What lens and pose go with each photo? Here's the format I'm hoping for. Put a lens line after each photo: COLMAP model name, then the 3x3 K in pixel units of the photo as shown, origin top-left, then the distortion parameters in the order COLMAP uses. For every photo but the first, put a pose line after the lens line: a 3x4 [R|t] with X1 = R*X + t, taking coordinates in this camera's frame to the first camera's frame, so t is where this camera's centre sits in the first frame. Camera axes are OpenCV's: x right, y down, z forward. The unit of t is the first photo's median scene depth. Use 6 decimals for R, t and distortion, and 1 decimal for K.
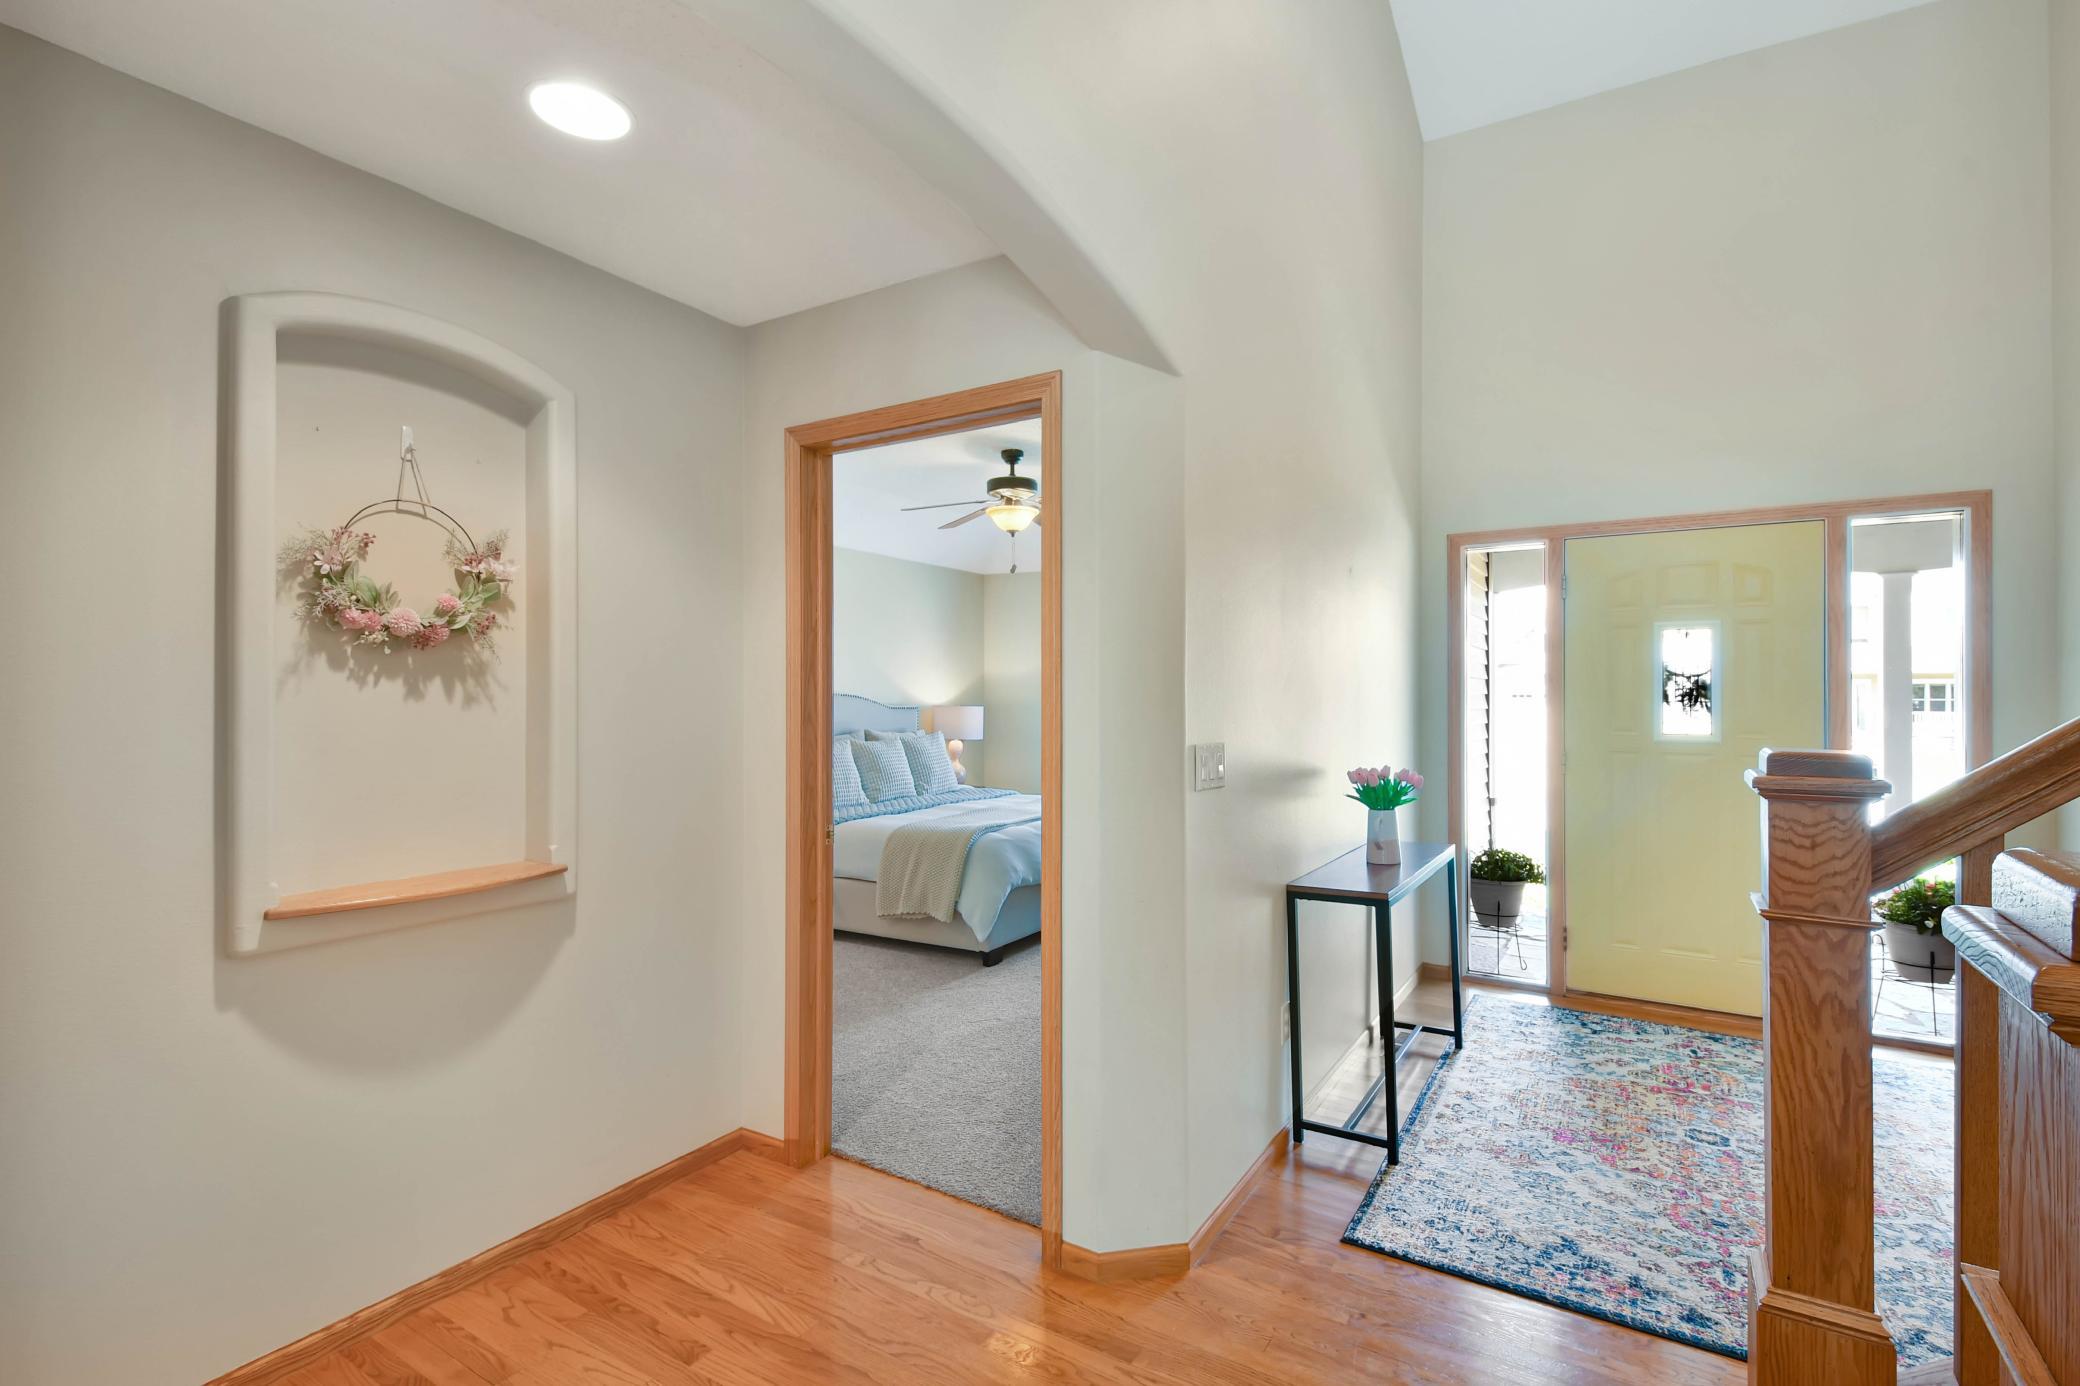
lens RADIAL K [[923.5, 0, 1053.0], [0, 923.5, 702.3], [0, 0, 1]] dist [-0.001081, -0.000950]
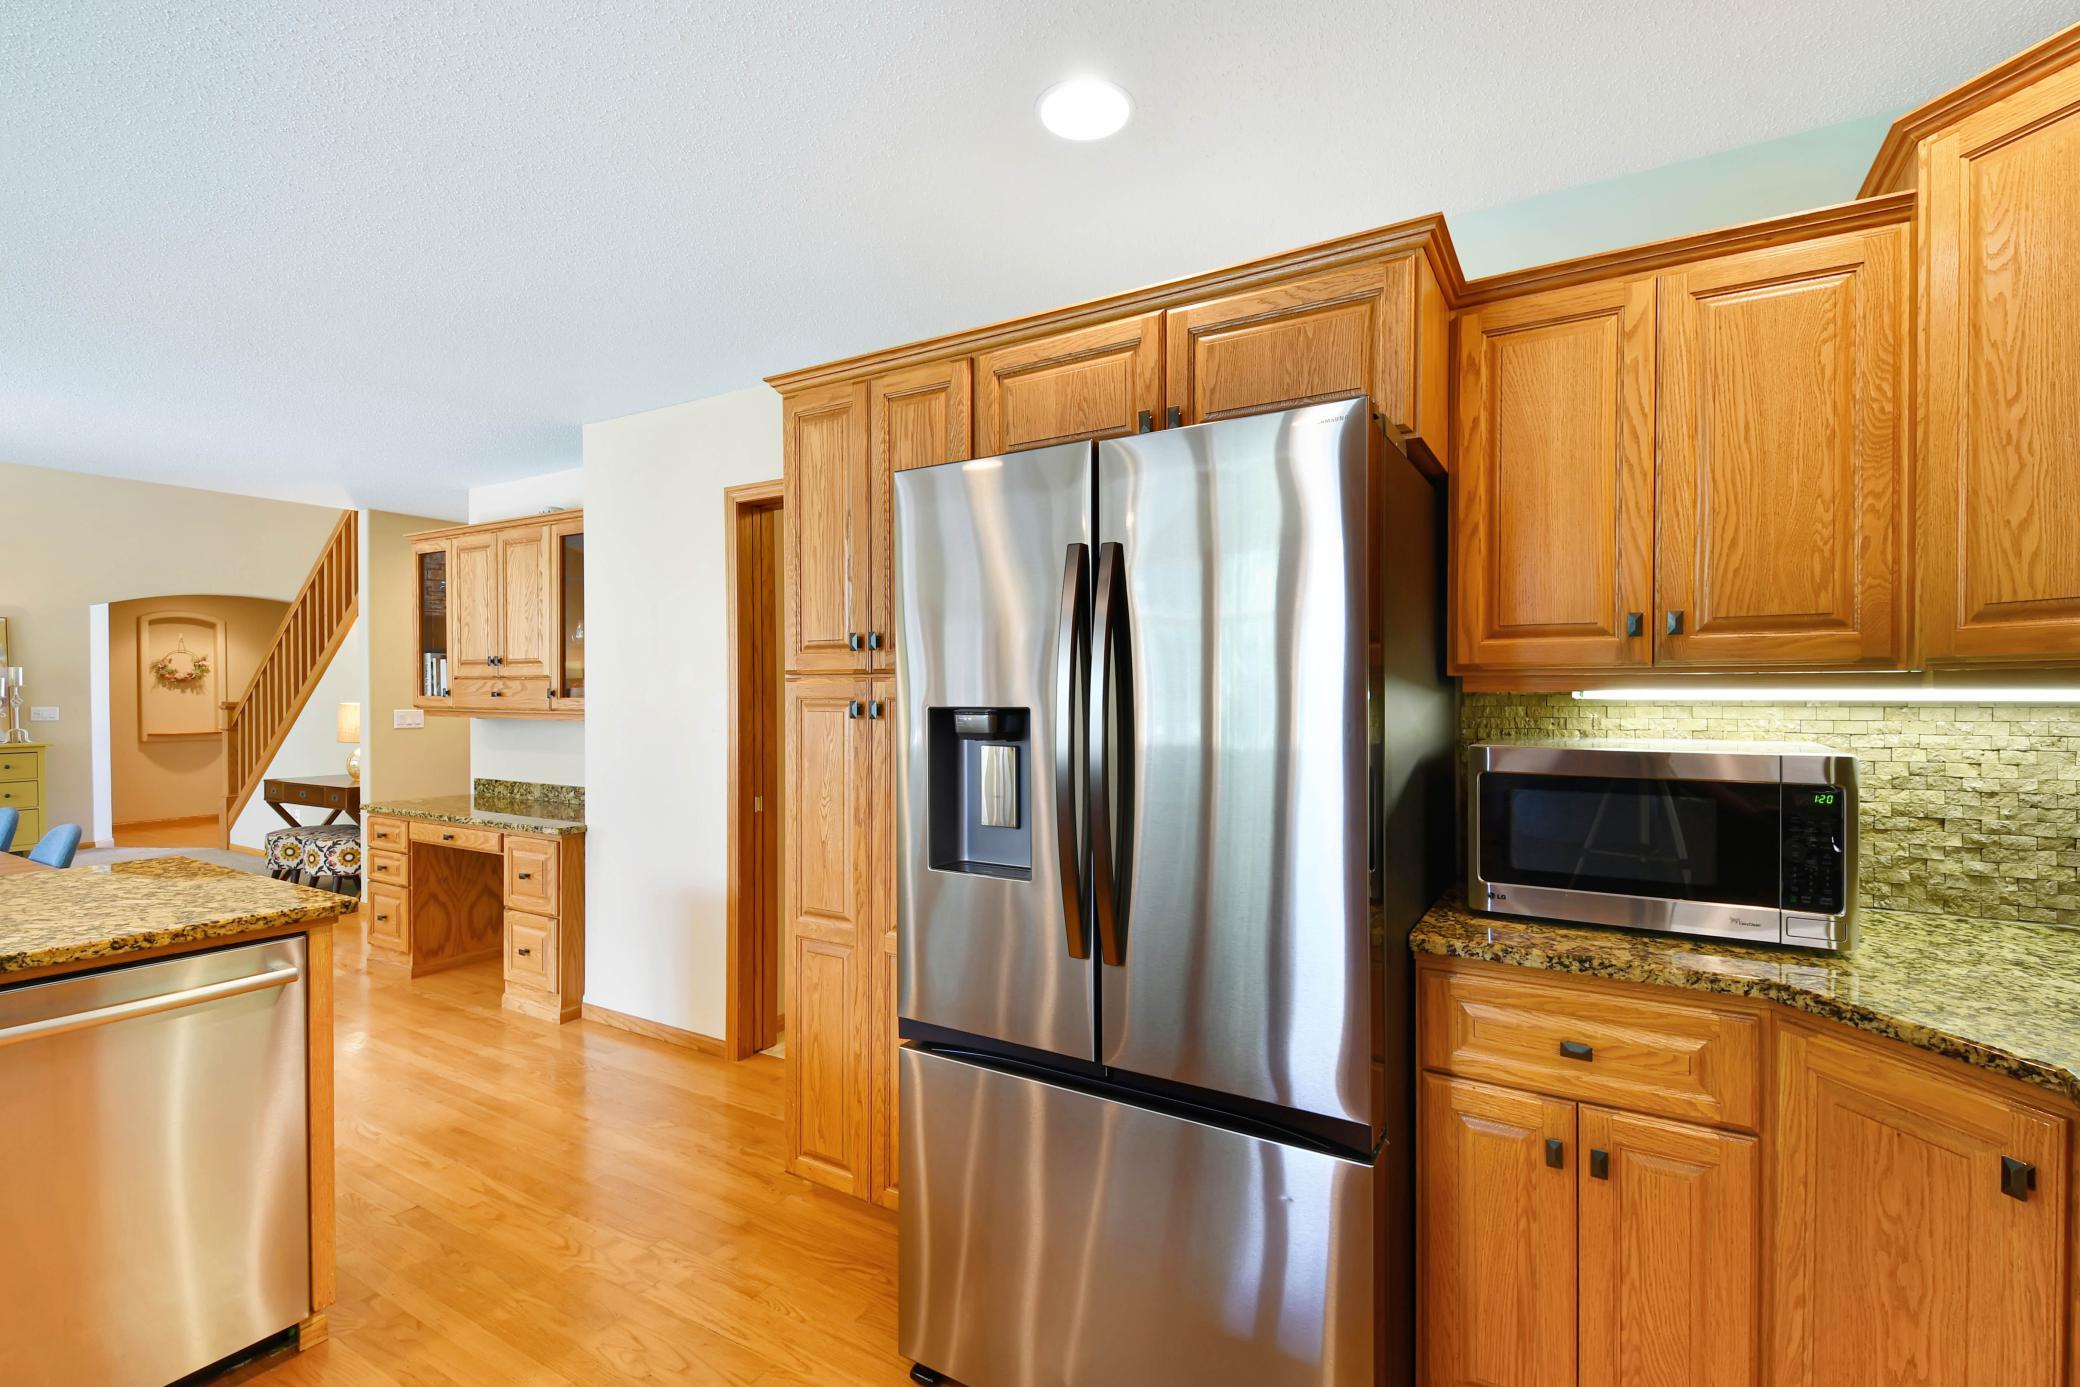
lens RADIAL K [[923.5, 0, 1053.0], [0, 923.5, 702.8], [0, 0, 1]] dist [-0.001081, -0.000950]
pose [[0.998153, -0.003095, 0.060665, 3.136829], [0.002420, 0.999934, 0.011207, 0.000368], [-0.060696, -0.011039, 0.998095, -3.593427]]
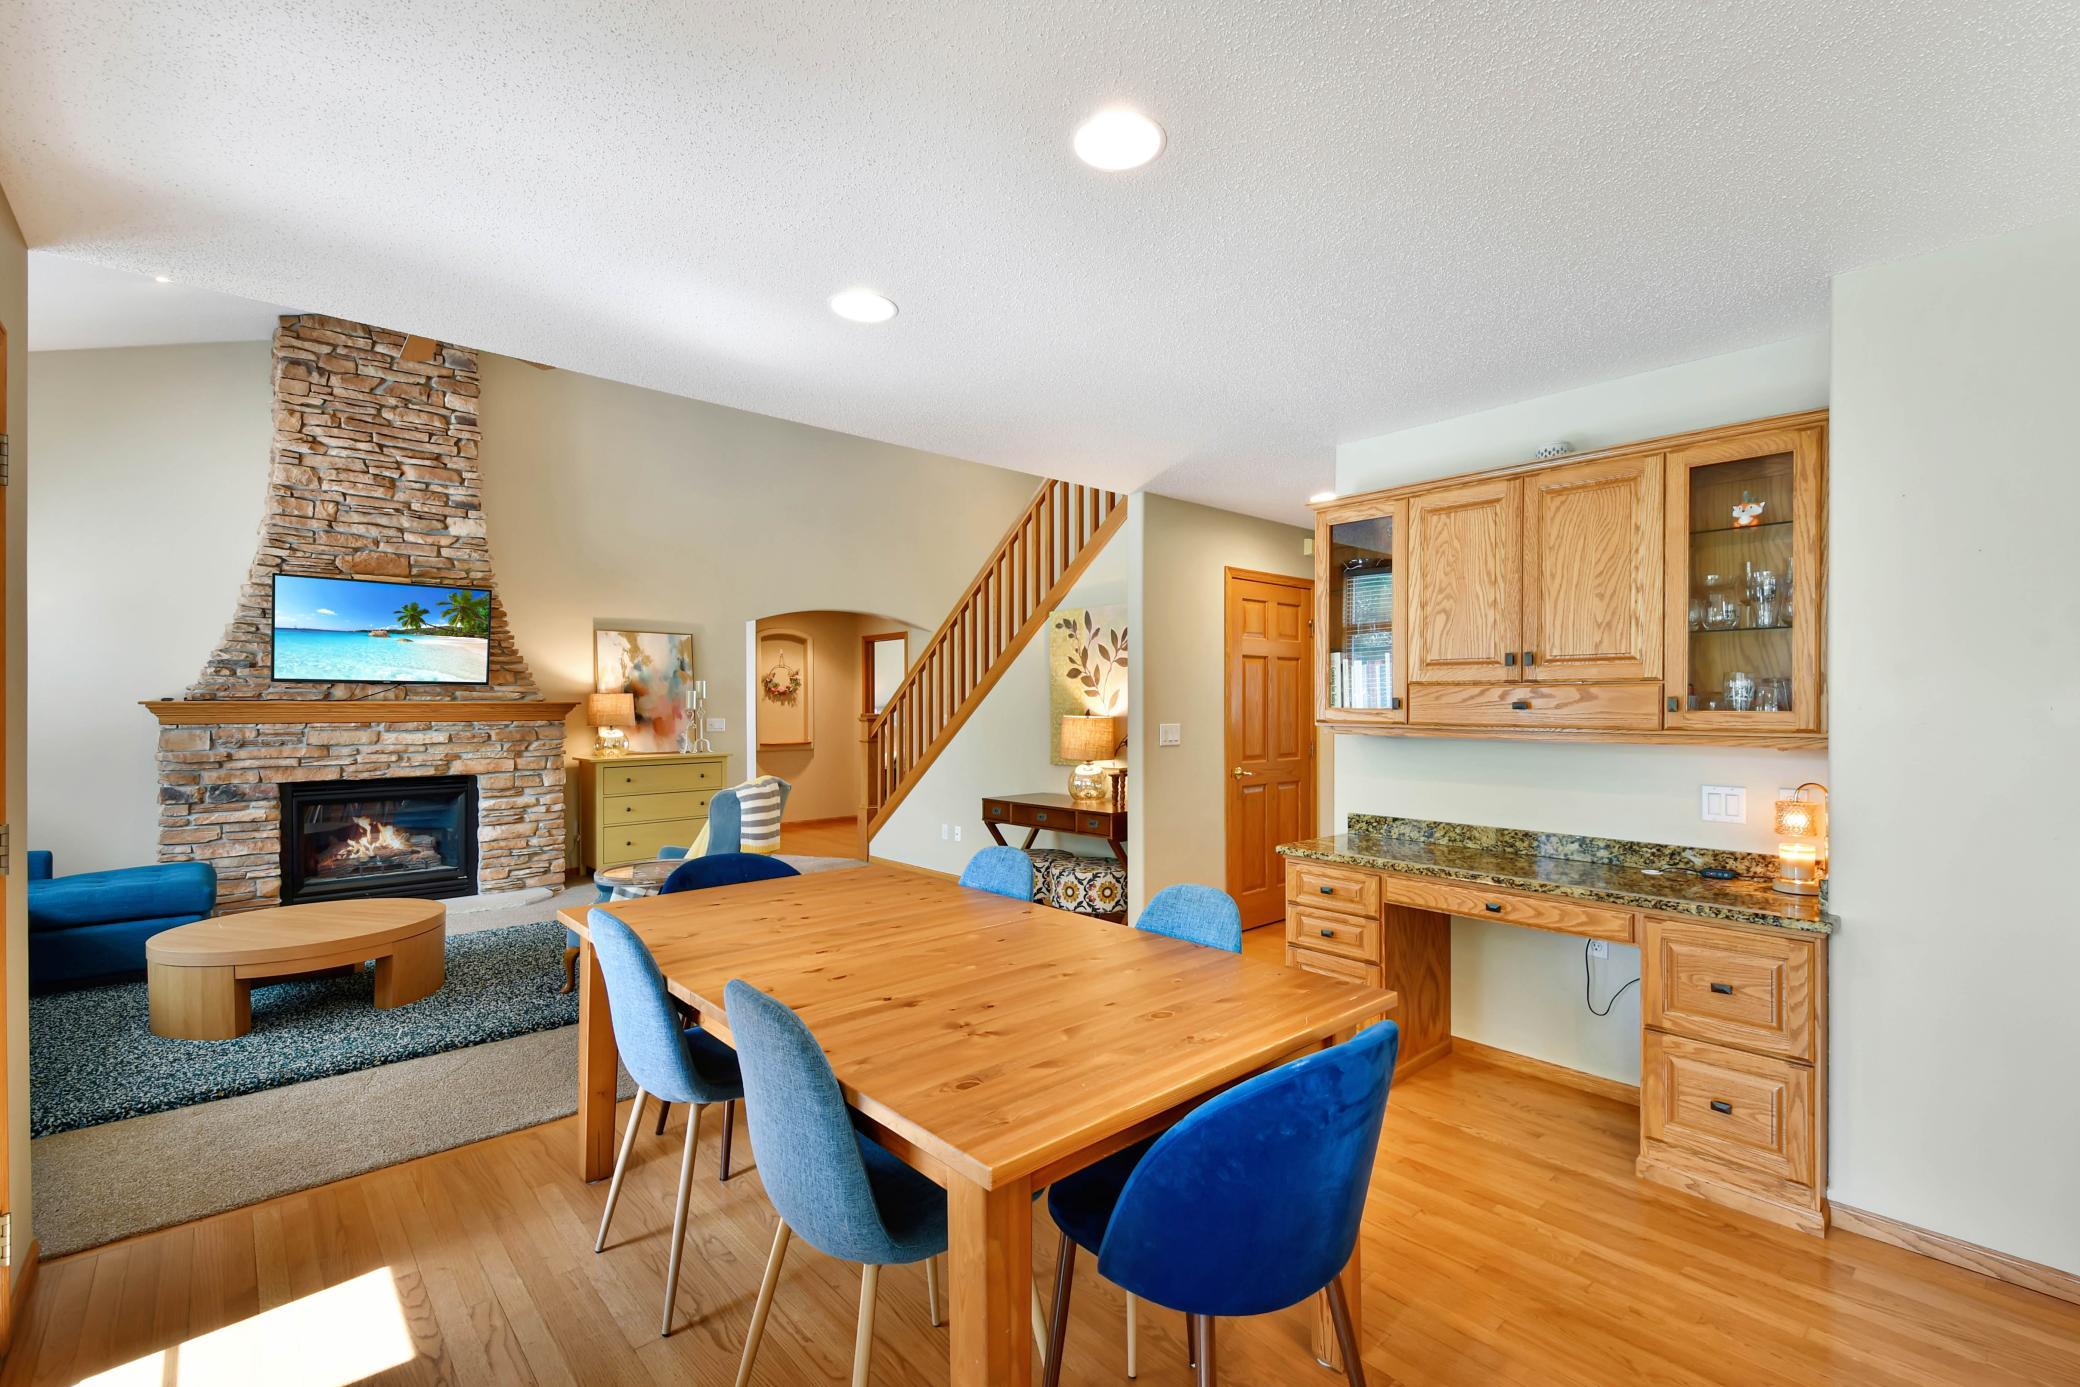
lens RADIAL K [[923.5, 0, 1053.0], [0, 923.5, 702.8], [0, 0, 1]] dist [-0.001081, -0.000950]
pose [[0.962773, -0.003825, -0.270284, 1.902036], [0.003227, 0.999991, -0.002658, -0.001675], [0.270292, 0.001687, 0.962777, -3.146919]]
